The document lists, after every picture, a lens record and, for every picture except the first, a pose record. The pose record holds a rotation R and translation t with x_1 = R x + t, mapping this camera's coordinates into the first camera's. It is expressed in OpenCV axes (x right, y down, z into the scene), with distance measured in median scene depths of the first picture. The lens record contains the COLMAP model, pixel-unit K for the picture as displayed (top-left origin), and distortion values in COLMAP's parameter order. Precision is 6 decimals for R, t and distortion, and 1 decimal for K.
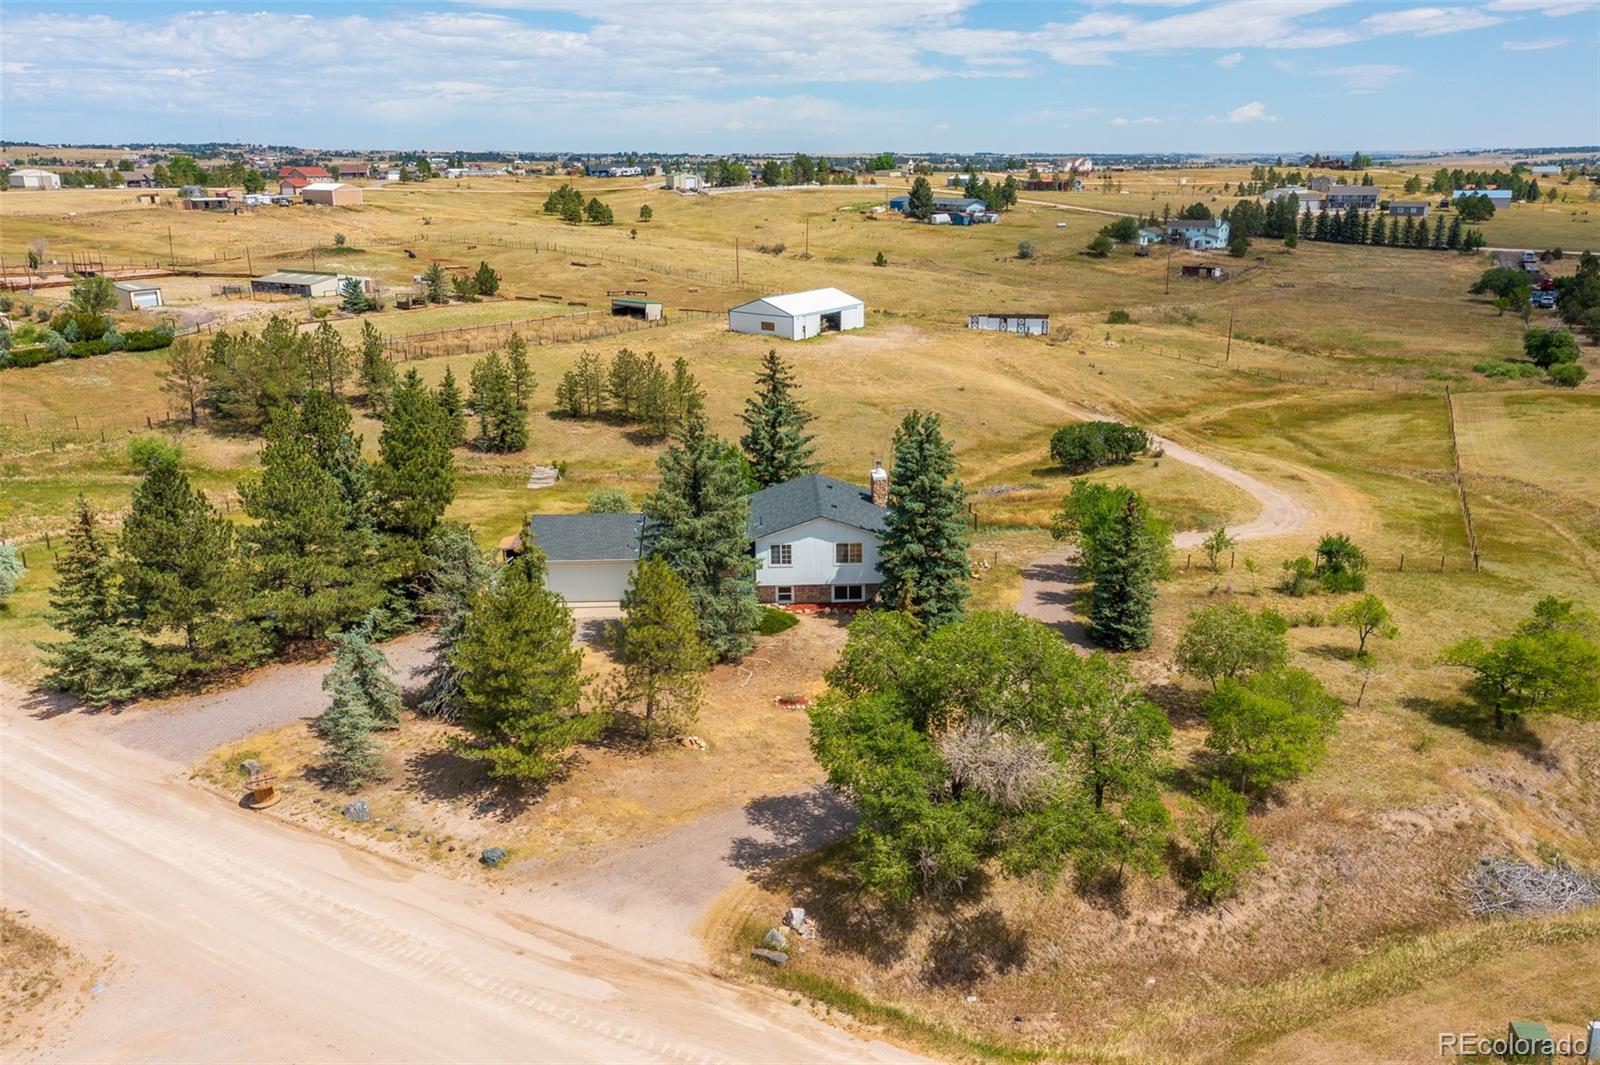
lens RADIAL K [[1256.0, 0, 800.0], [0, 1256.0, 532.5], [0, 0, 1]] dist [0.002840, -0.002718]
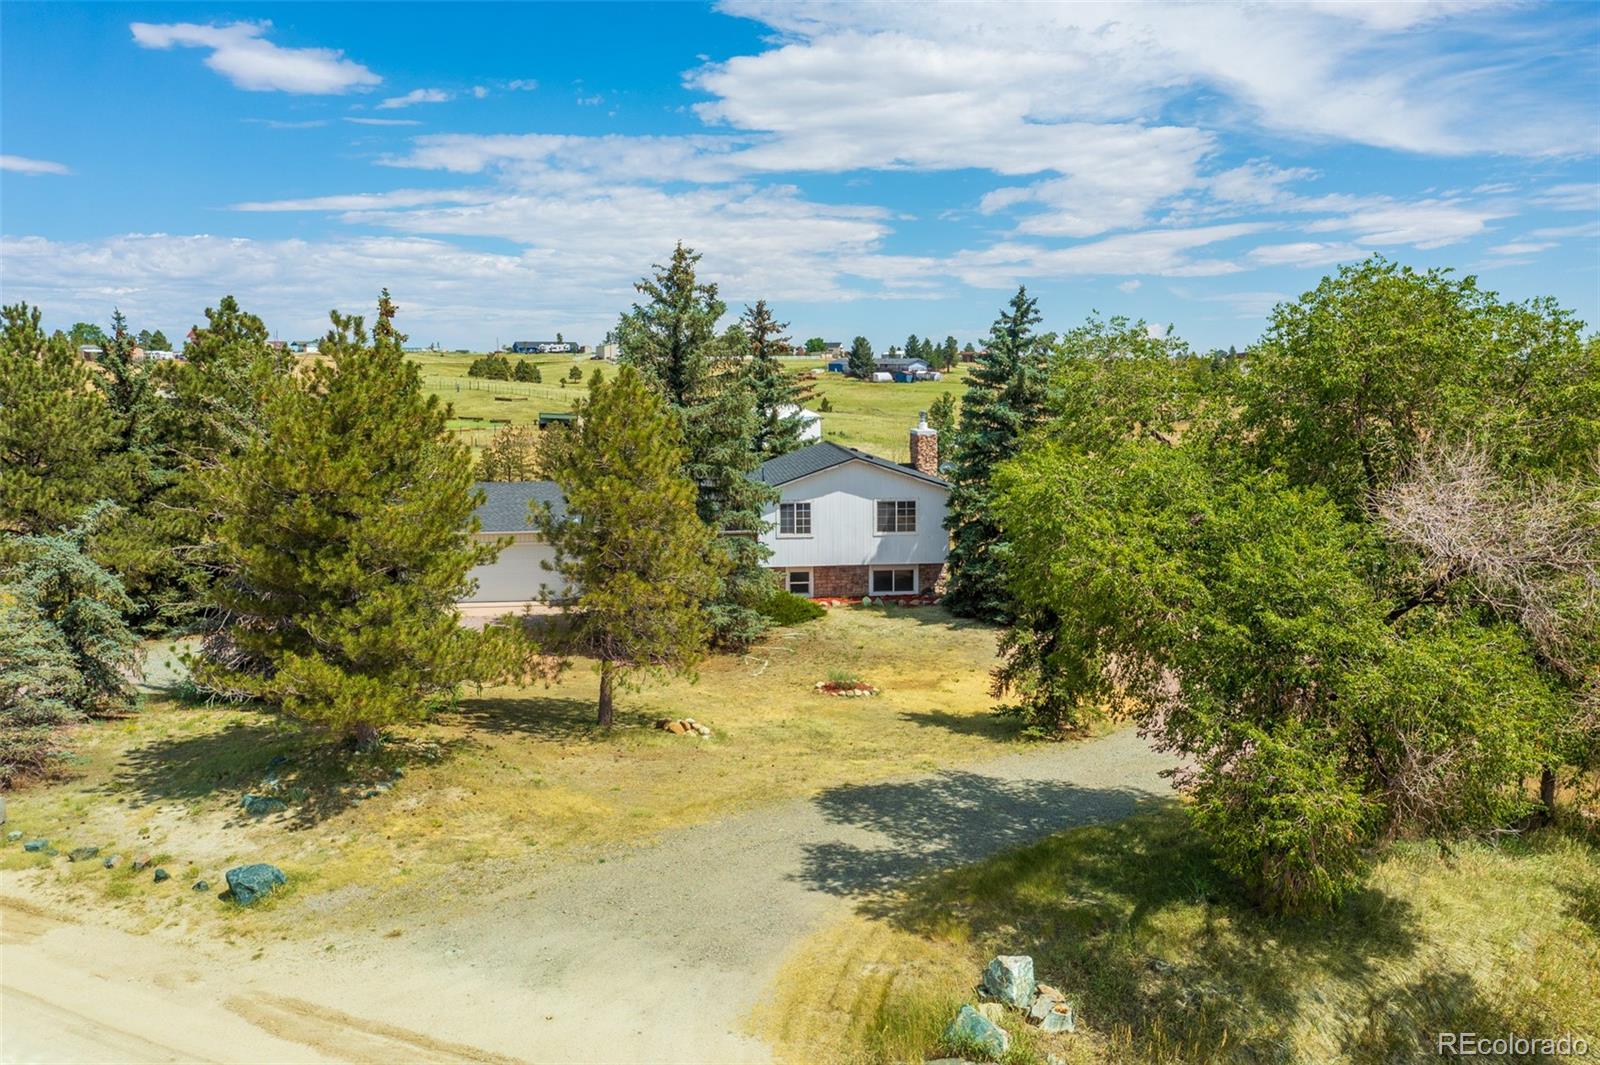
lens RADIAL K [[1247.9, 0, 793.9], [0, 1247.9, 537.9], [0, 0, 1]] dist [-0.004054, 0.035017]
pose [[0.998457, -0.006711, 0.055117, -0.076735], [0.015493, 0.986915, -0.160496, 0.196133], [-0.053318, 0.161103, 0.985496, 0.509286]]
